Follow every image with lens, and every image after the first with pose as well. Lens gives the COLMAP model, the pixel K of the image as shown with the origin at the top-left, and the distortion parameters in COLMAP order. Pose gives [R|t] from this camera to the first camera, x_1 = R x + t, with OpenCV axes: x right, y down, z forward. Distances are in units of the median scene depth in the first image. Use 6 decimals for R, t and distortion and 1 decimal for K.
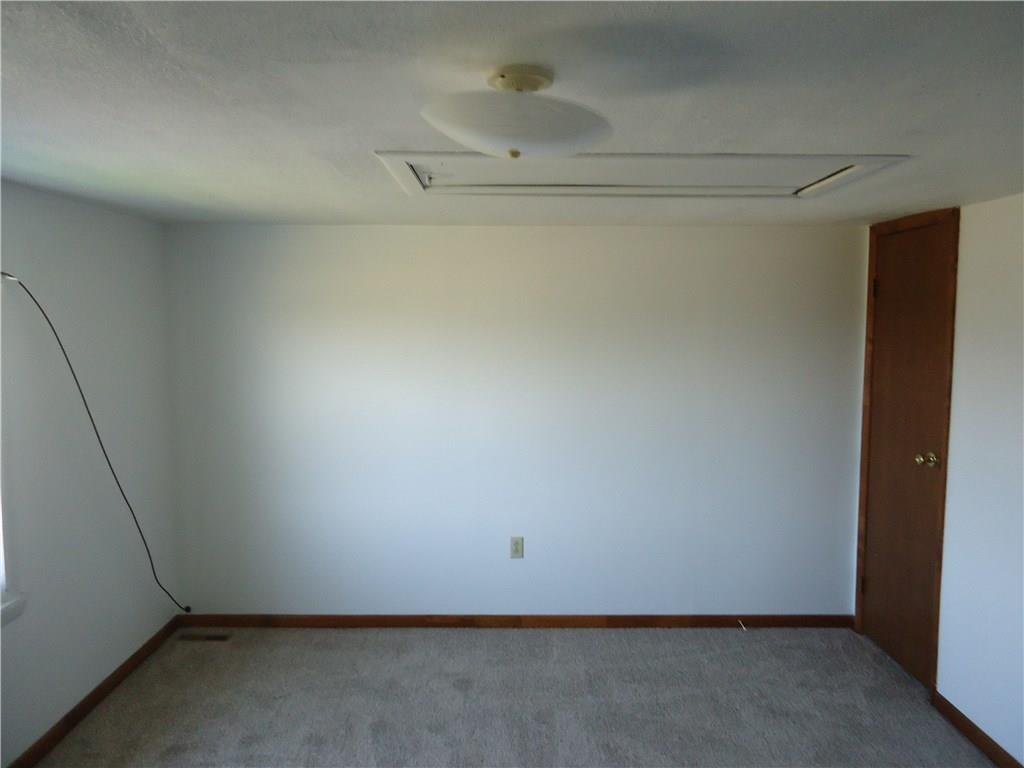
lens RADIAL K [[743.6, 0, 514.5], [0, 743.6, 385.5], [0, 0, 1]] dist [-0.002416, -0.002478]
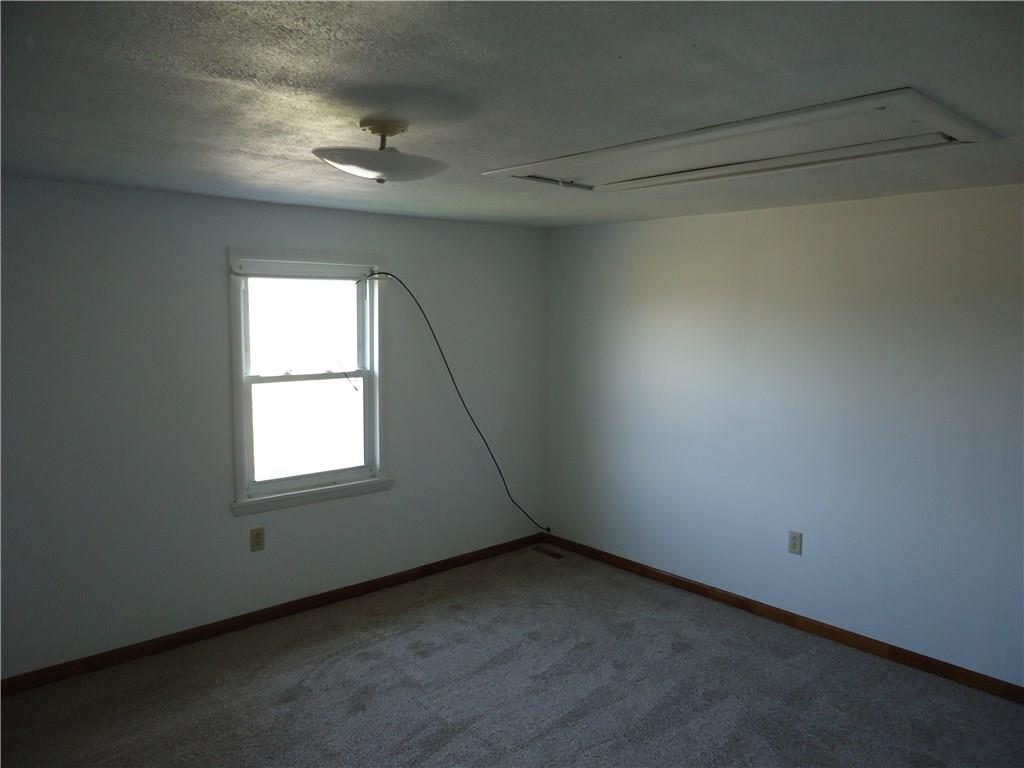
lens RADIAL K [[743.6, 0, 507.7], [0, 743.6, 381.6], [0, 0, 1]] dist [-0.002416, -0.002478]
pose [[0.666885, 0.077730, -0.741095, 0.464101], [-0.071224, 0.996640, 0.040441, -0.000550], [0.741749, 0.025814, 0.670181, 0.084135]]
